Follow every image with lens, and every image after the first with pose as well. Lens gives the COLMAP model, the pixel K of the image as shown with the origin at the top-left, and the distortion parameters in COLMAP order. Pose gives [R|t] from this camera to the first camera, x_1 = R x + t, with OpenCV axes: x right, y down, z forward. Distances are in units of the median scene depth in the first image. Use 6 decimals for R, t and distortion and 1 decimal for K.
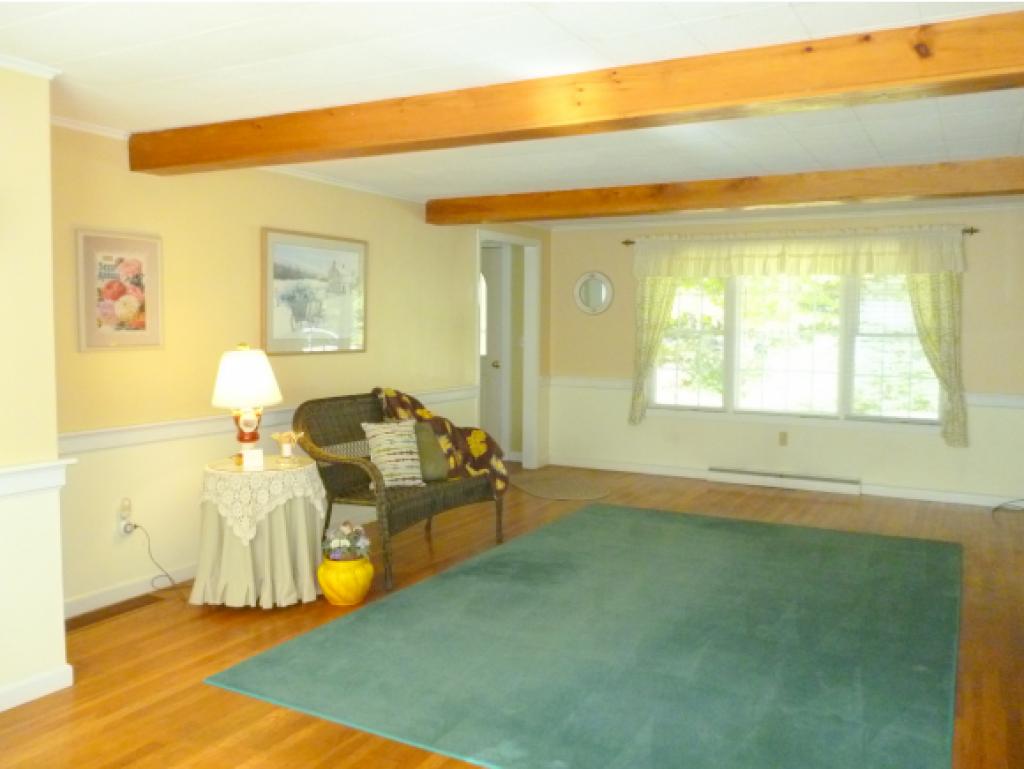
lens RADIAL K [[862.8, 0, 512.0], [0, 862.8, 384.5], [0, 0, 1]] dist [-0.026129, 0.013939]
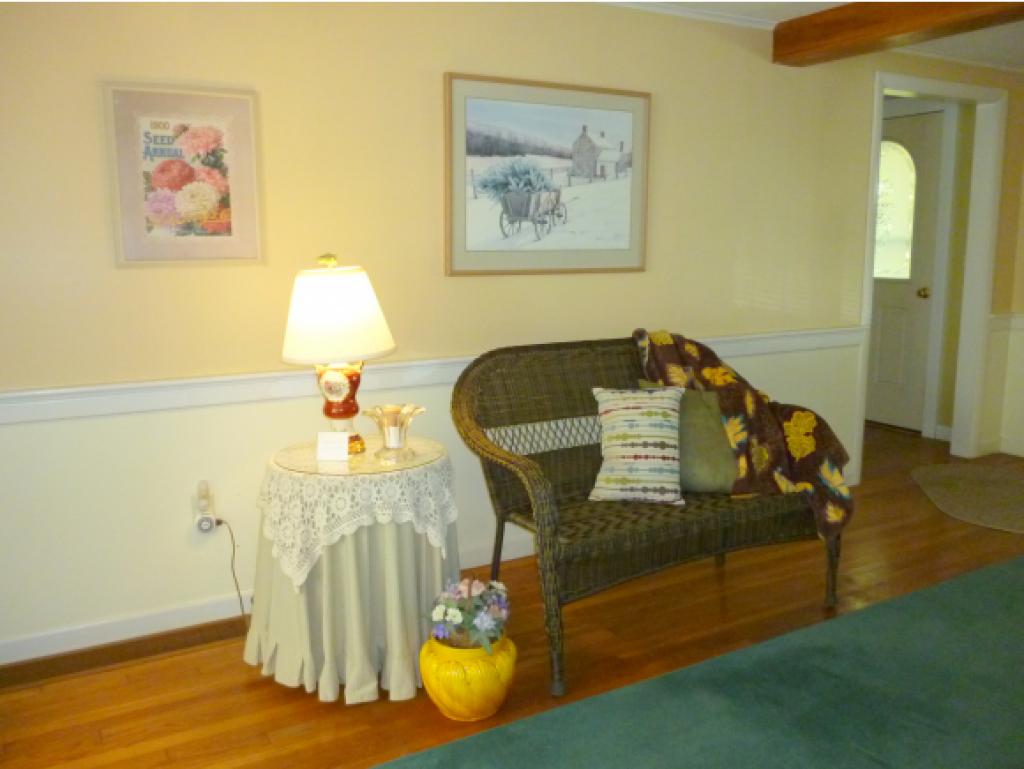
lens RADIAL K [[862.8, 0, 512.0], [0, 862.8, 384.5], [0, 0, 1]] dist [-0.026129, 0.013939]
pose [[0.854424, 0.074297, -0.514237, 0.093351], [-0.026777, 0.994705, 0.099224, -0.017276], [0.518886, -0.071010, 0.851889, 0.455217]]
